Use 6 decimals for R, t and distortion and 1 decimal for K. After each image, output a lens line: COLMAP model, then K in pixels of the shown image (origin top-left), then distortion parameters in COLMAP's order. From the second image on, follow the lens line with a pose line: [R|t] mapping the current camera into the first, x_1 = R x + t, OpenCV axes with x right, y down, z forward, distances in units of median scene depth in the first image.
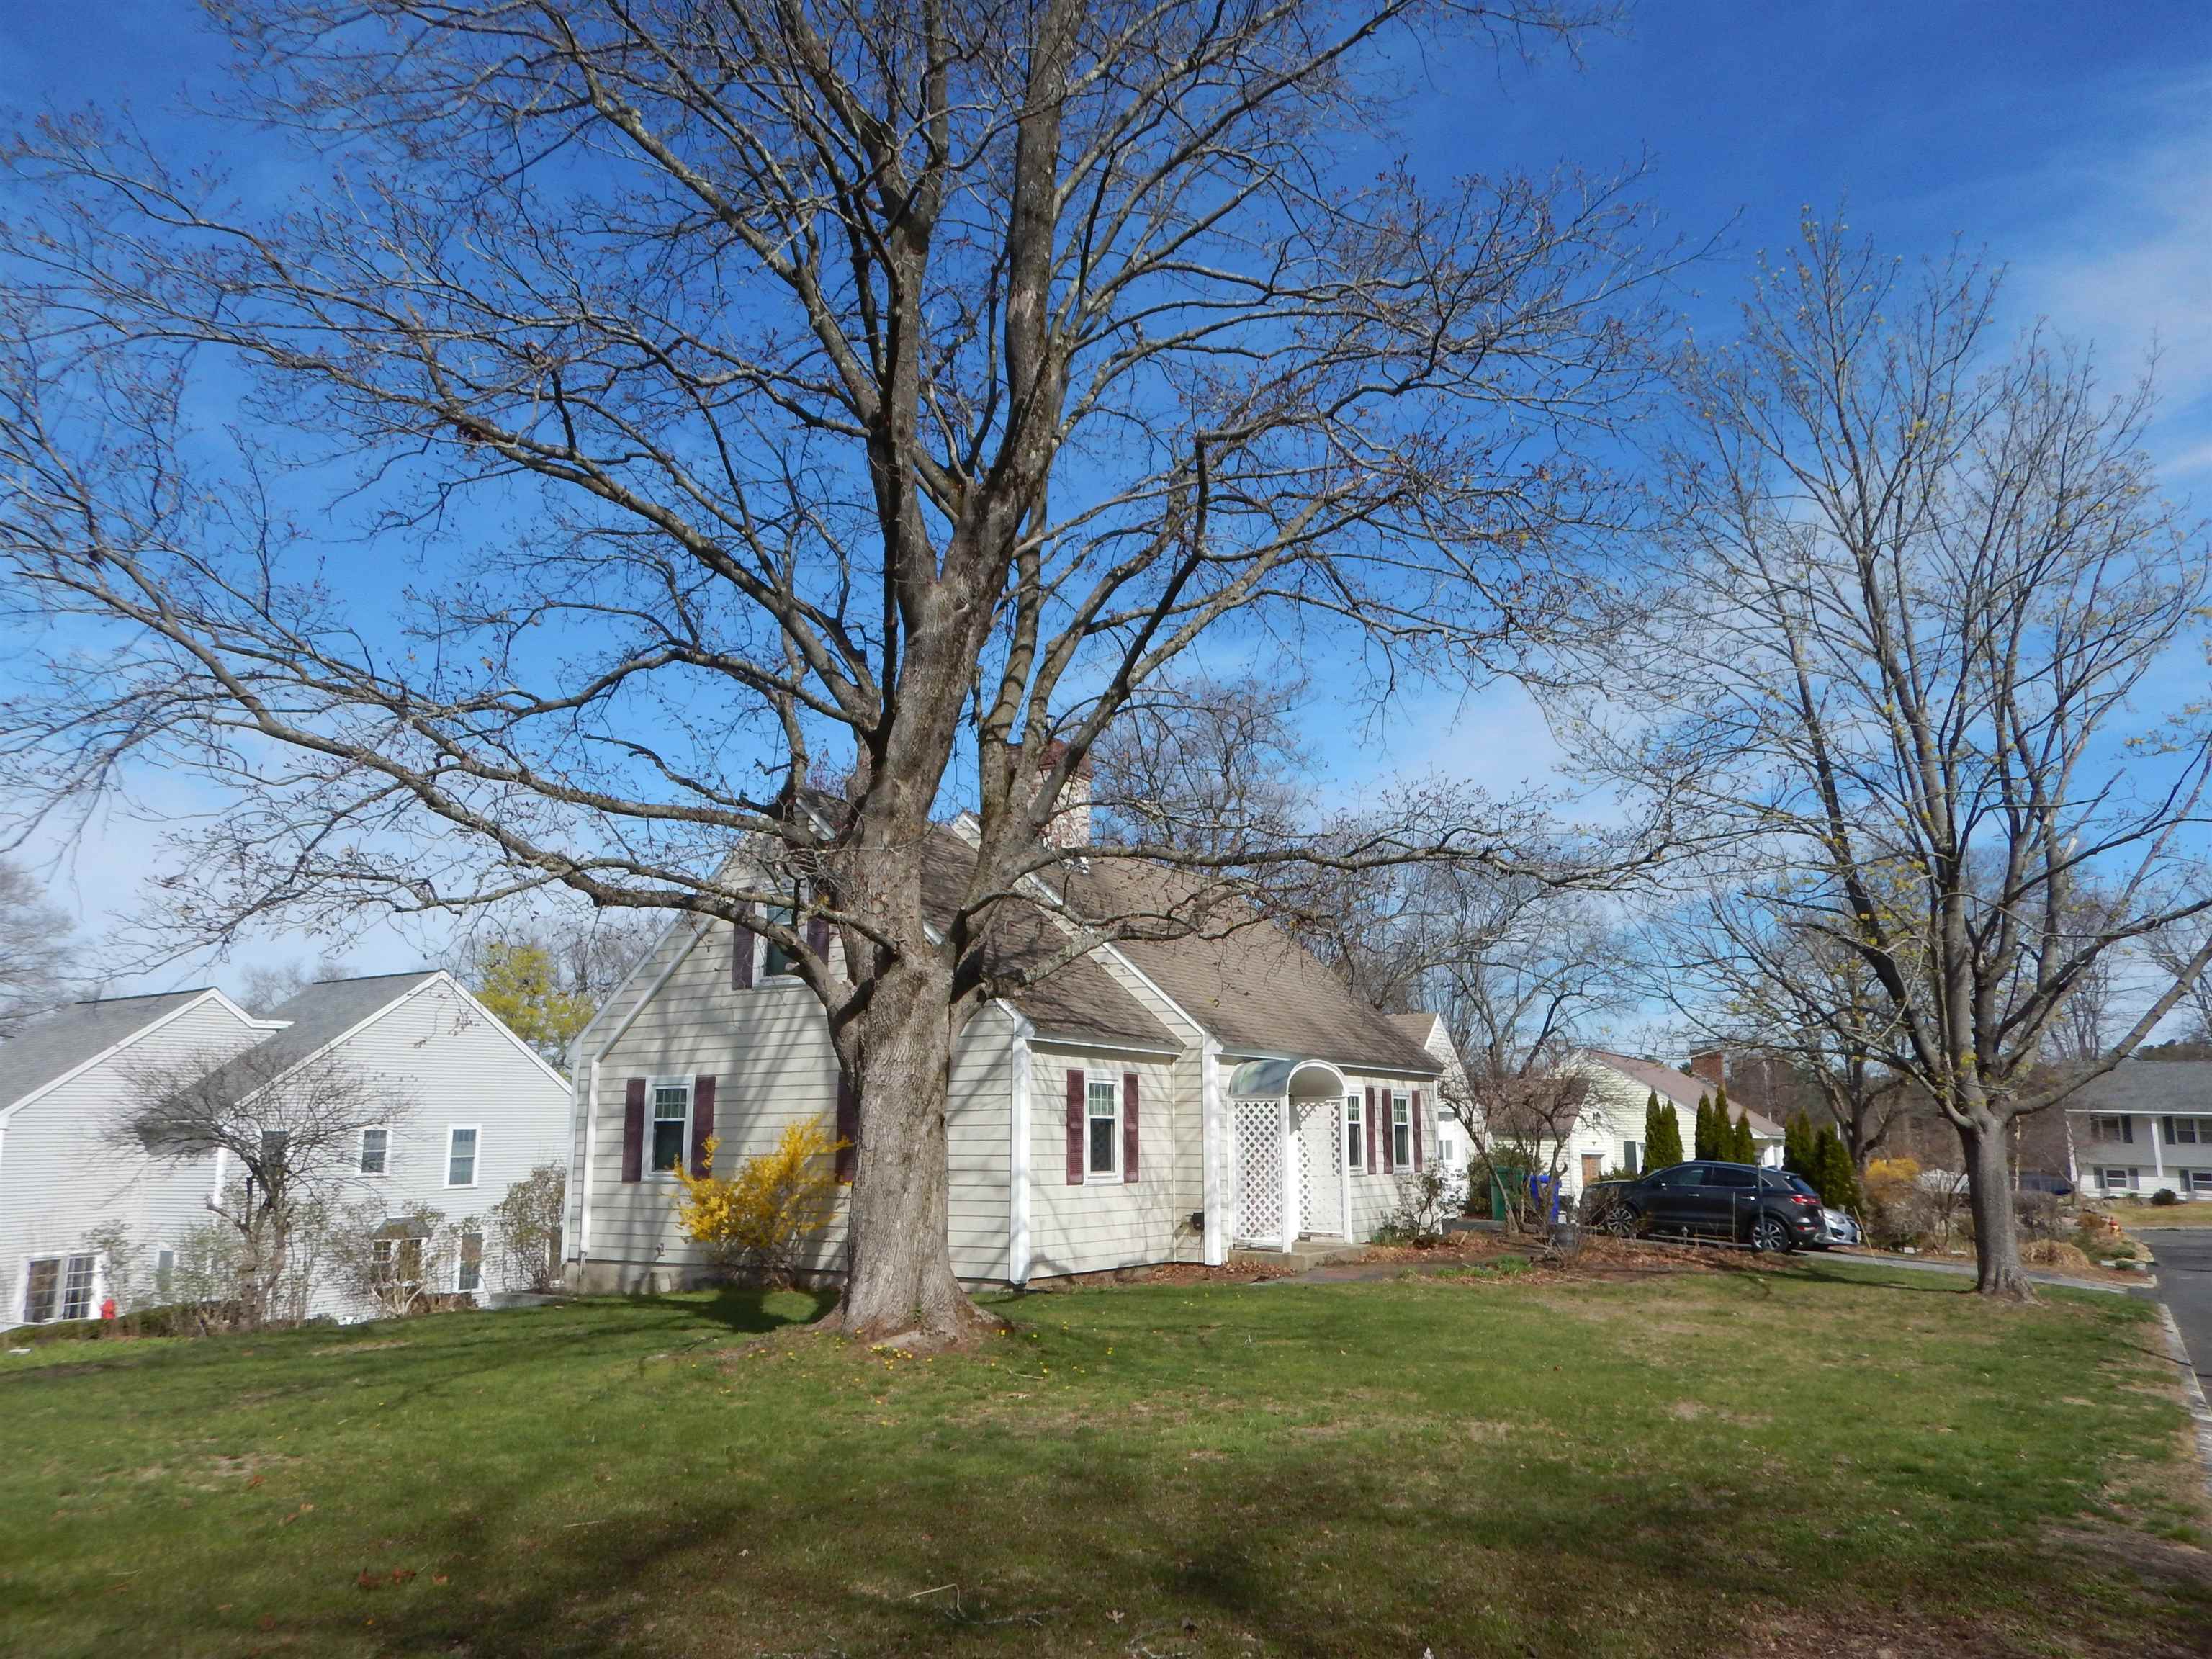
lens RADIAL K [[1611.5, 0, 1105.9], [0, 1611.5, 820.6], [0, 0, 1]] dist [0.008074, 0.003517]
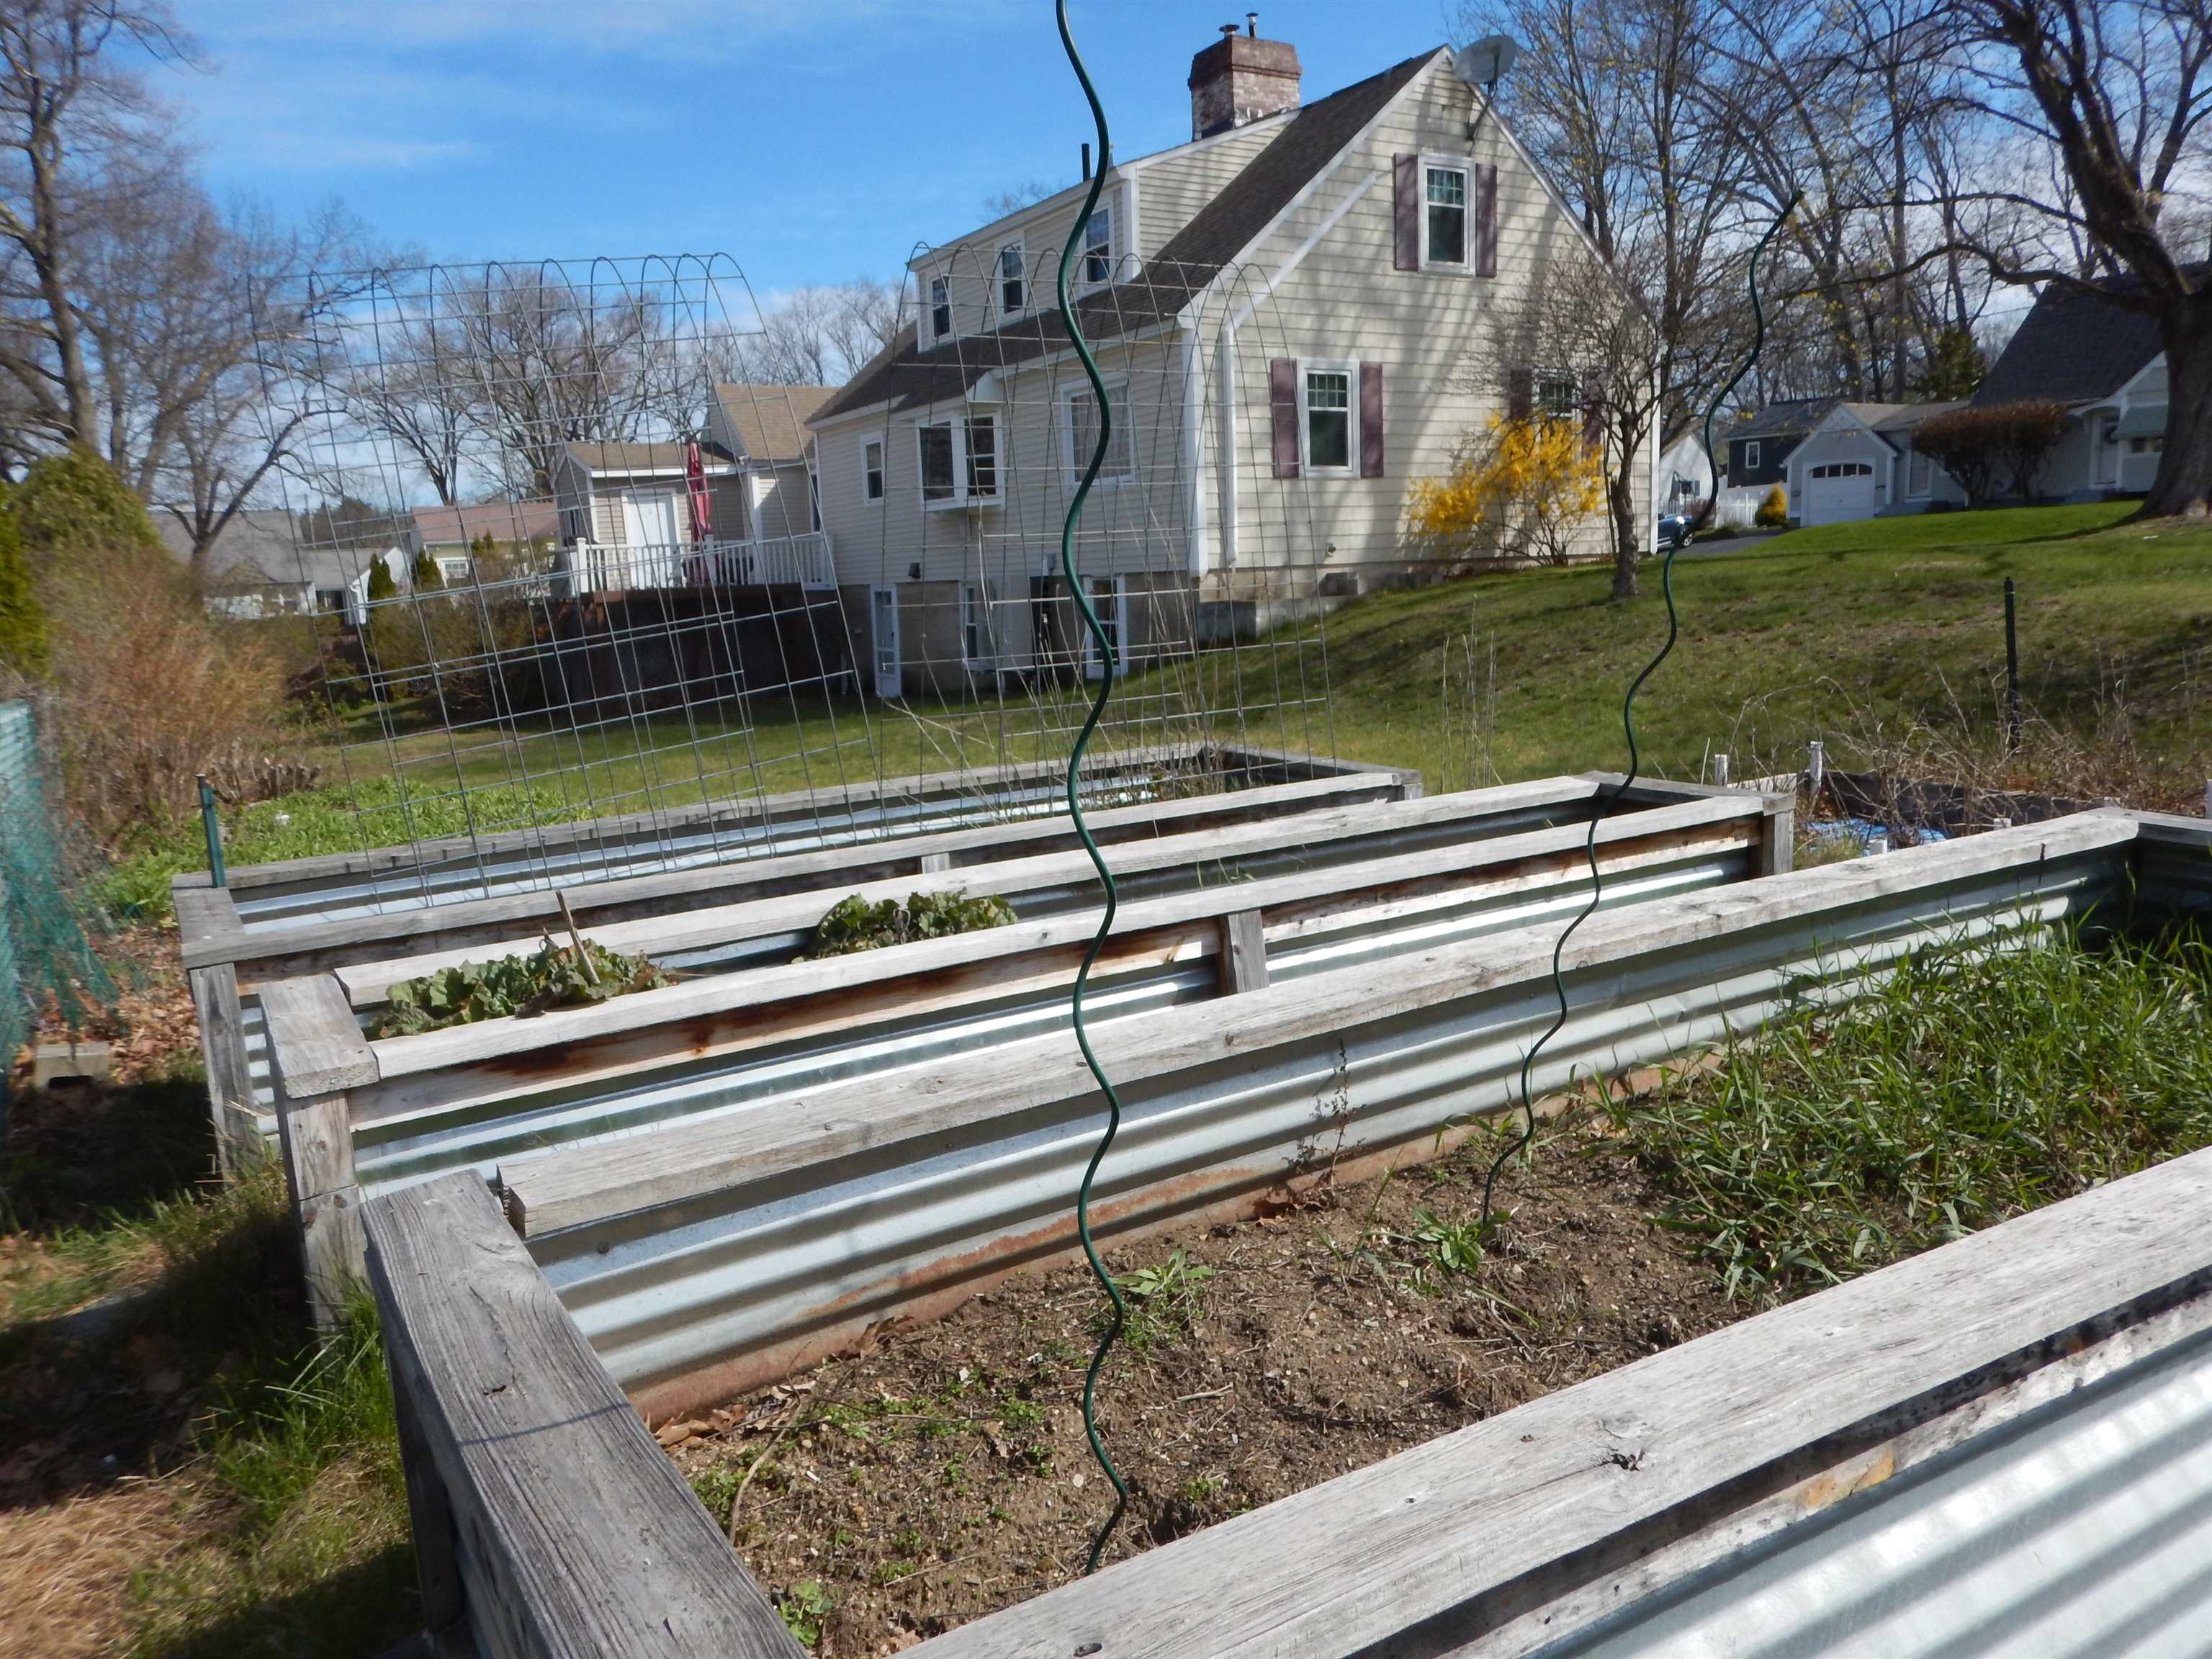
lens RADIAL K [[1611.5, 0, 1114.8], [0, 1611.5, 834.8], [0, 0, 1]] dist [0.008074, 0.003517]
pose [[0.447904, -0.151494, 0.881154, -1.185584], [-0.139201, 0.961707, 0.236101, 0.223779], [-0.883179, -0.228407, 0.409664, 0.701053]]
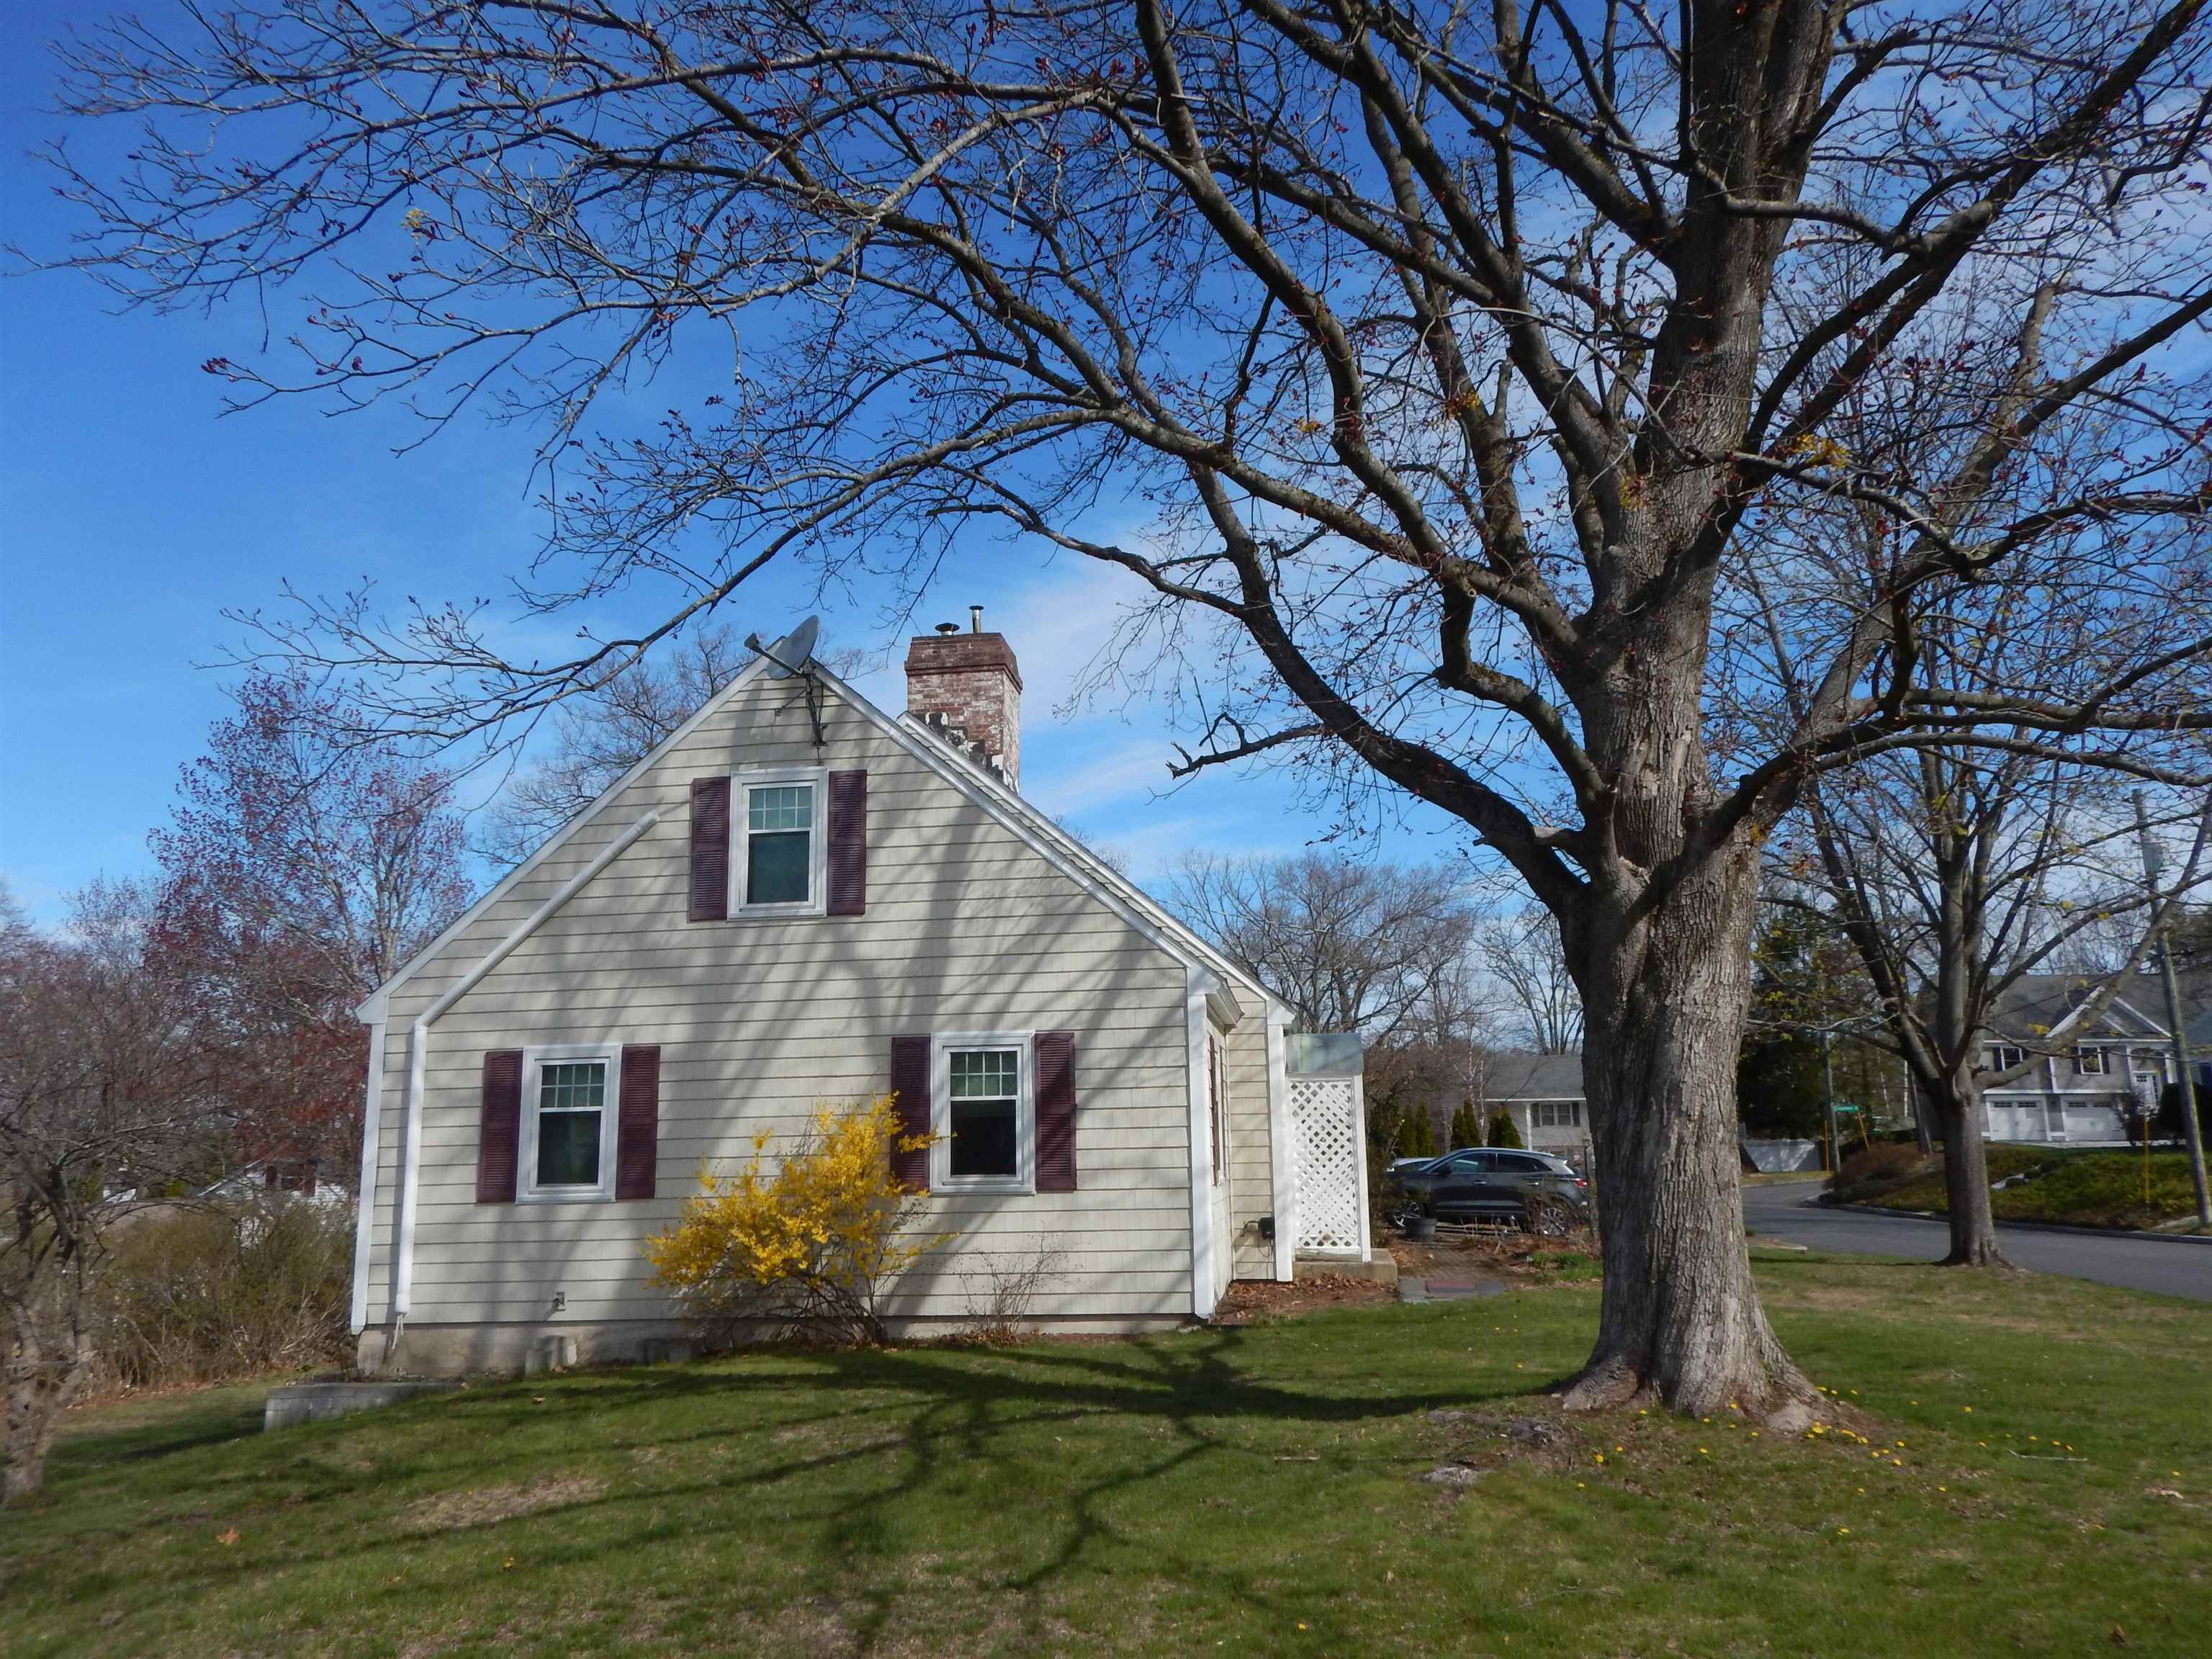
lens RADIAL K [[1611.5, 0, 1123.5], [0, 1611.5, 826.7], [0, 0, 1]] dist [0.008074, 0.003517]
pose [[0.904672, 0.066230, 0.420930, -0.363928], [-0.063987, 0.997761, -0.019468, 0.066581], [-0.421277, -0.009322, 0.906884, 0.294285]]
